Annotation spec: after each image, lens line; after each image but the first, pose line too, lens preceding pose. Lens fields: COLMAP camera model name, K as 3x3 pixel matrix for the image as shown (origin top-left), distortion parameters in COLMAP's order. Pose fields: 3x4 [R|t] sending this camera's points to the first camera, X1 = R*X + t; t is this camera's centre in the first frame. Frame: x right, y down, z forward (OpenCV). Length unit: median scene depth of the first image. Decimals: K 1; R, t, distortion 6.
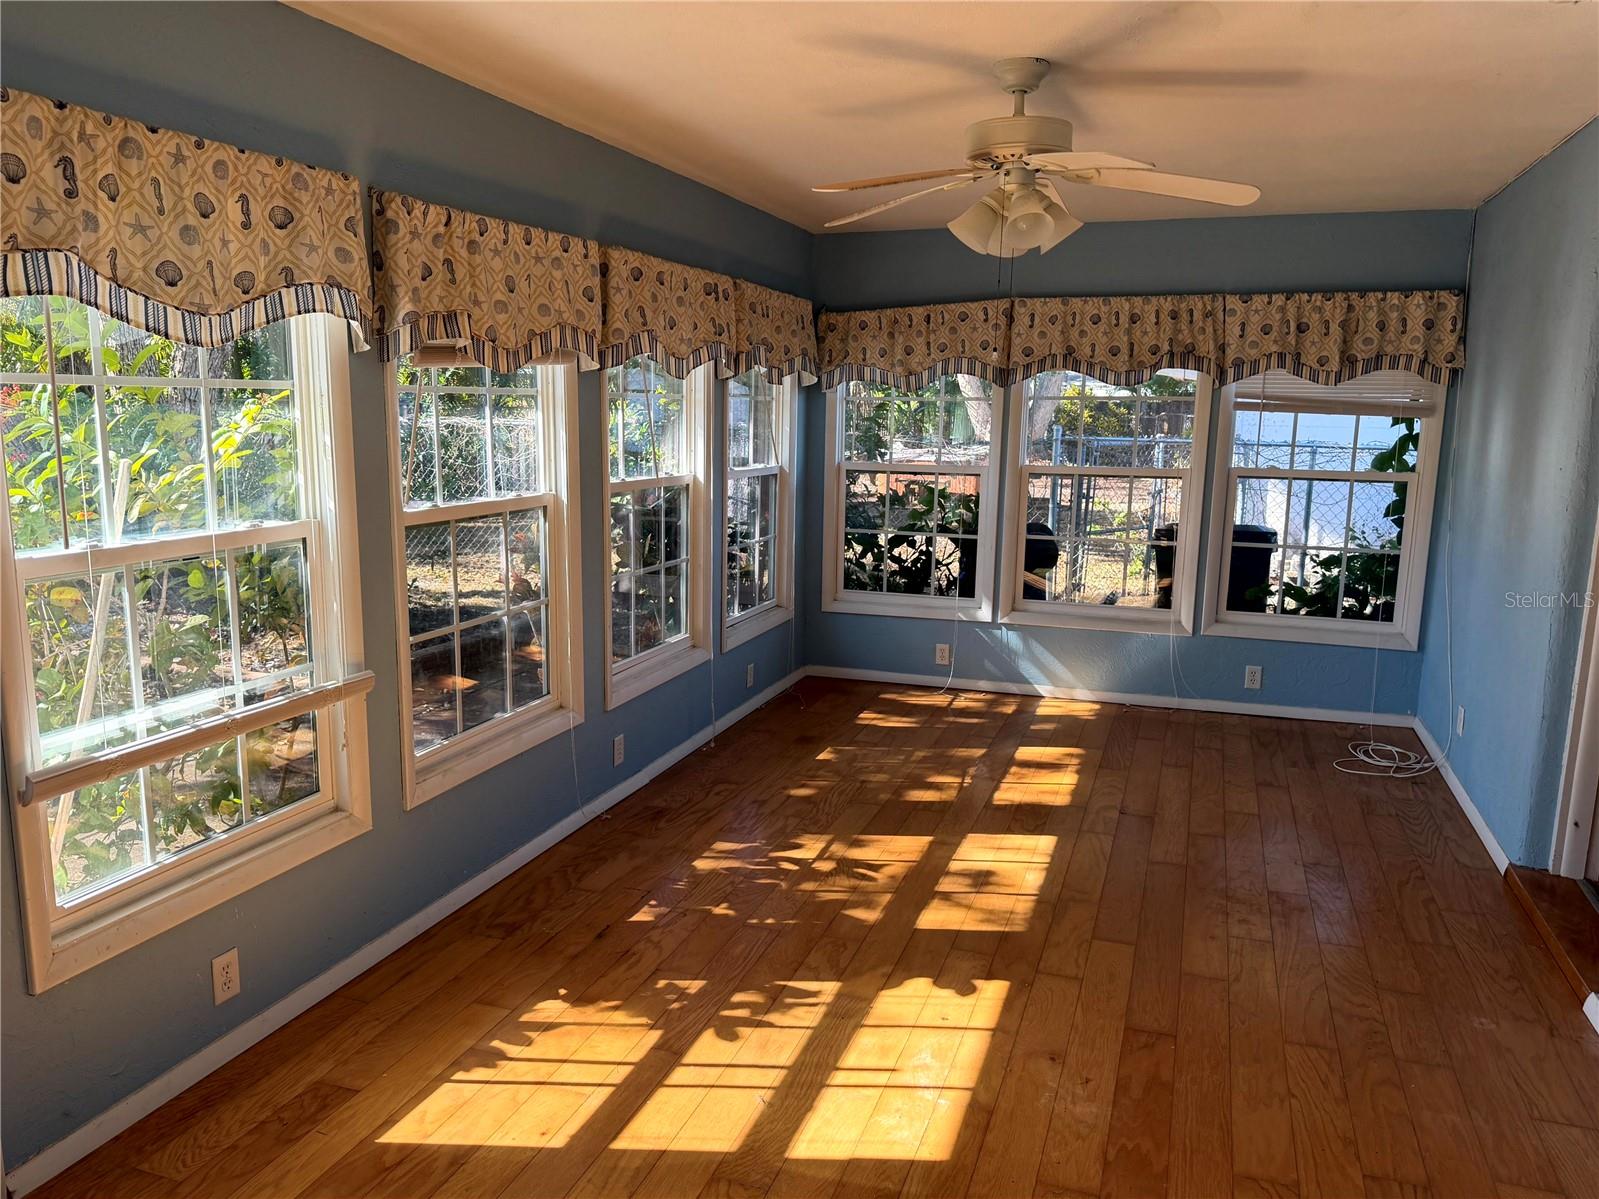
lens RADIAL K [[1157.6, 0, 799.5], [0, 1157.6, 599.5], [0, 0, 1]] dist [0.000021, -0.000230]
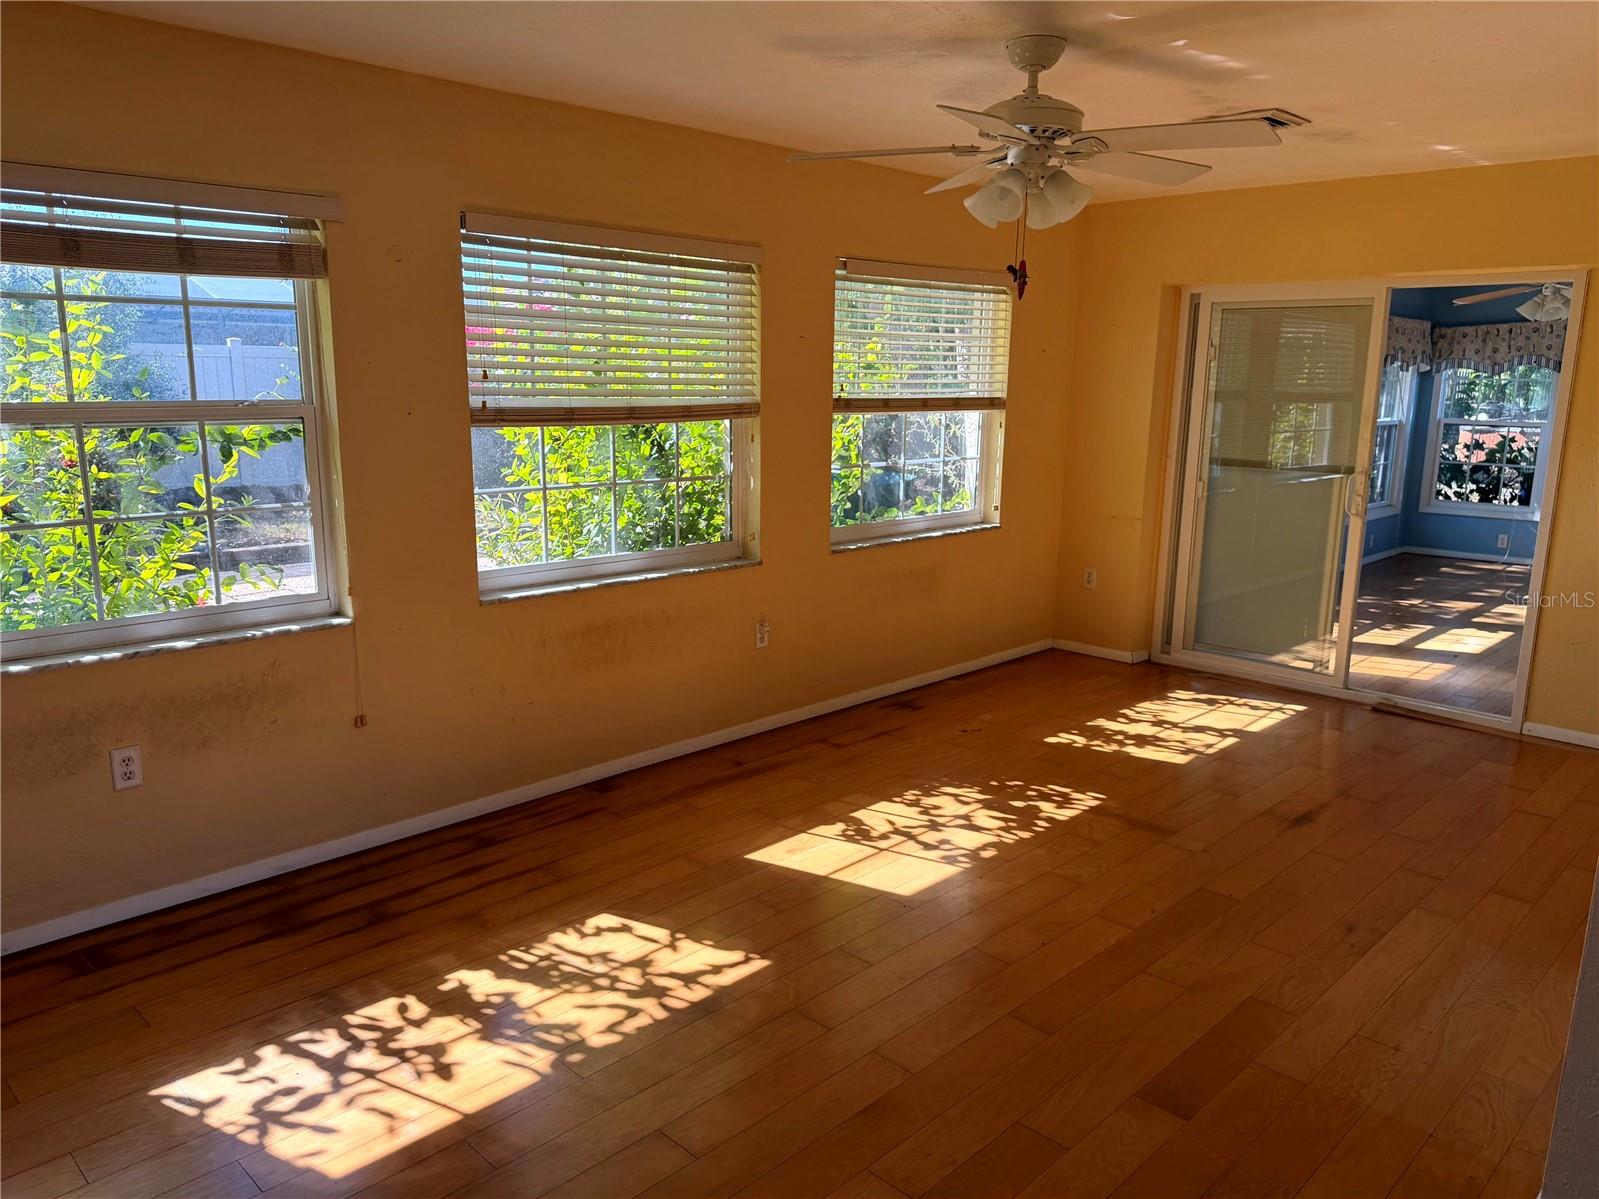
lens RADIAL K [[1156.6, 0, 795.3], [0, 1156.6, 602.2], [0, 0, 1]] dist [0.152433, -0.221192]
pose [[0.906172, 0.079954, -0.415282, -0.076528], [-0.072464, 0.996798, 0.033794, 0.152556], [0.416655, -0.000530, 0.909065, -0.926872]]
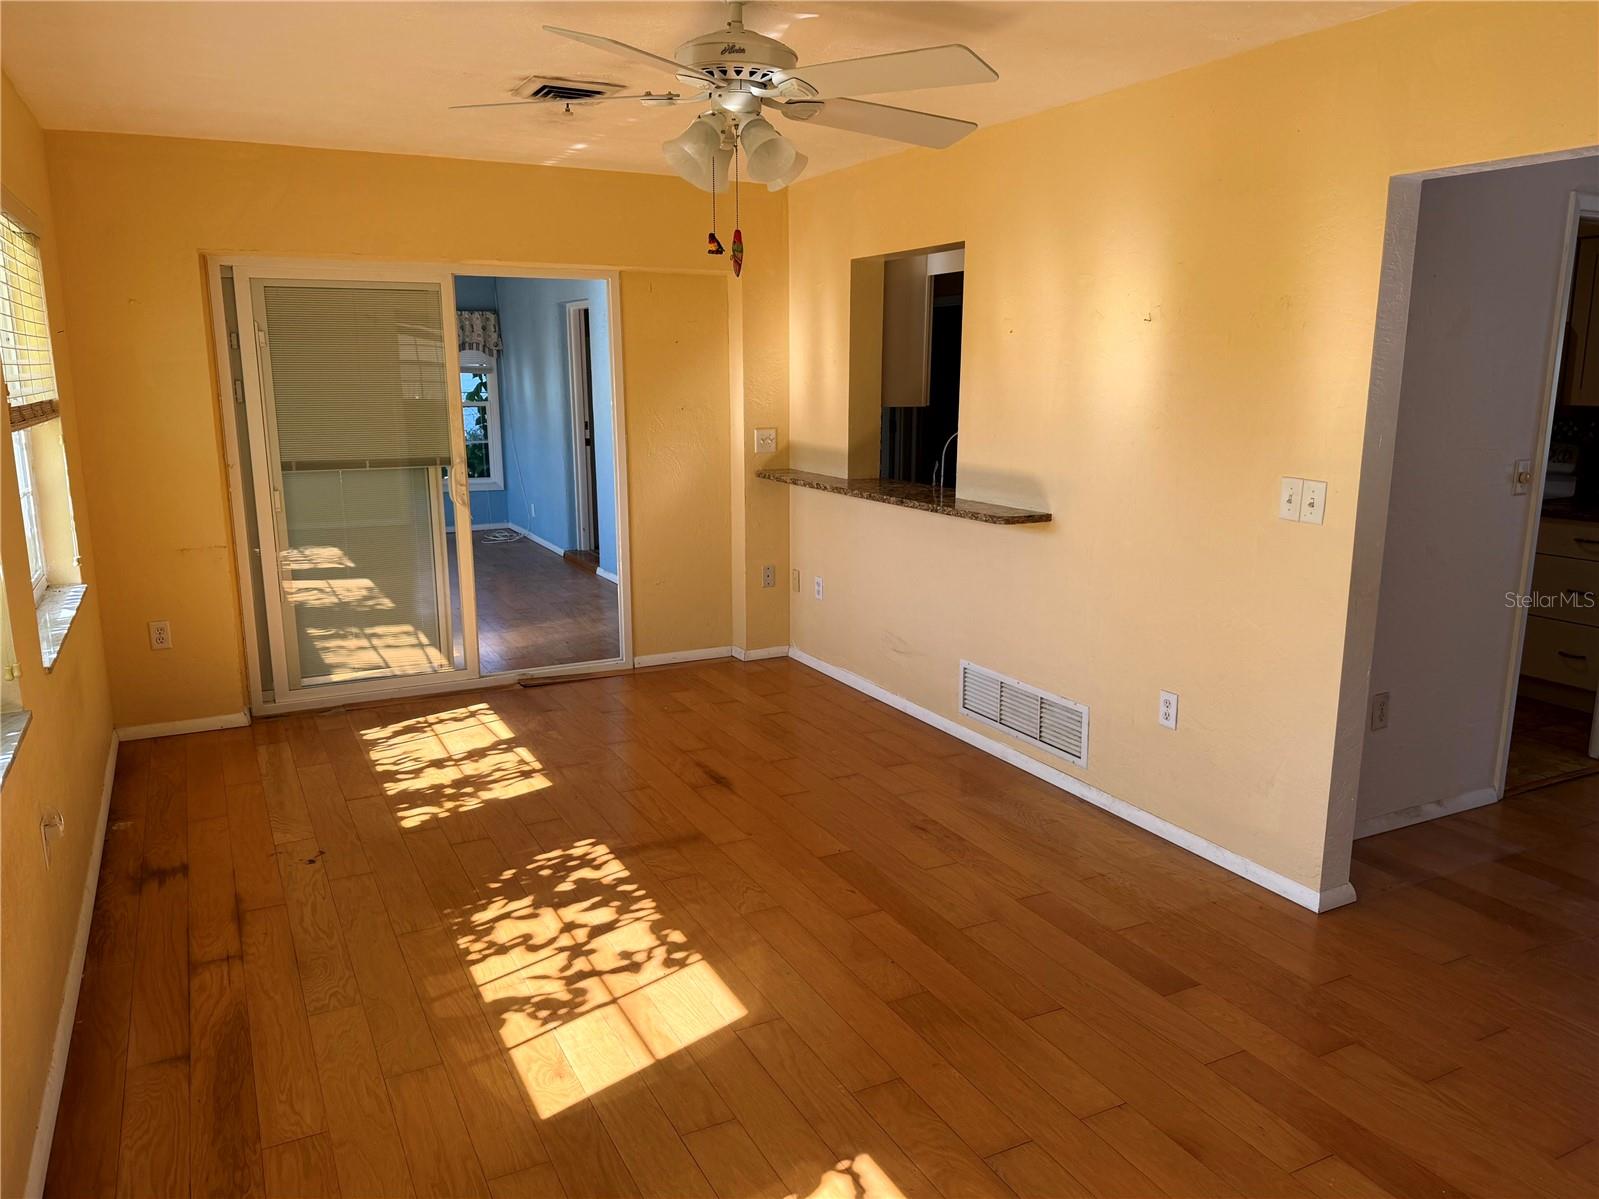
lens RADIAL K [[1156.6, 0, 795.3], [0, 1156.6, 602.2], [0, 0, 1]] dist [0.152433, -0.221192]
pose [[0.686531, -0.163627, 0.708450, -0.548145], [0.140034, 0.985864, 0.091998, 0.111007], [-0.713488, 0.036048, 0.699740, -0.724127]]
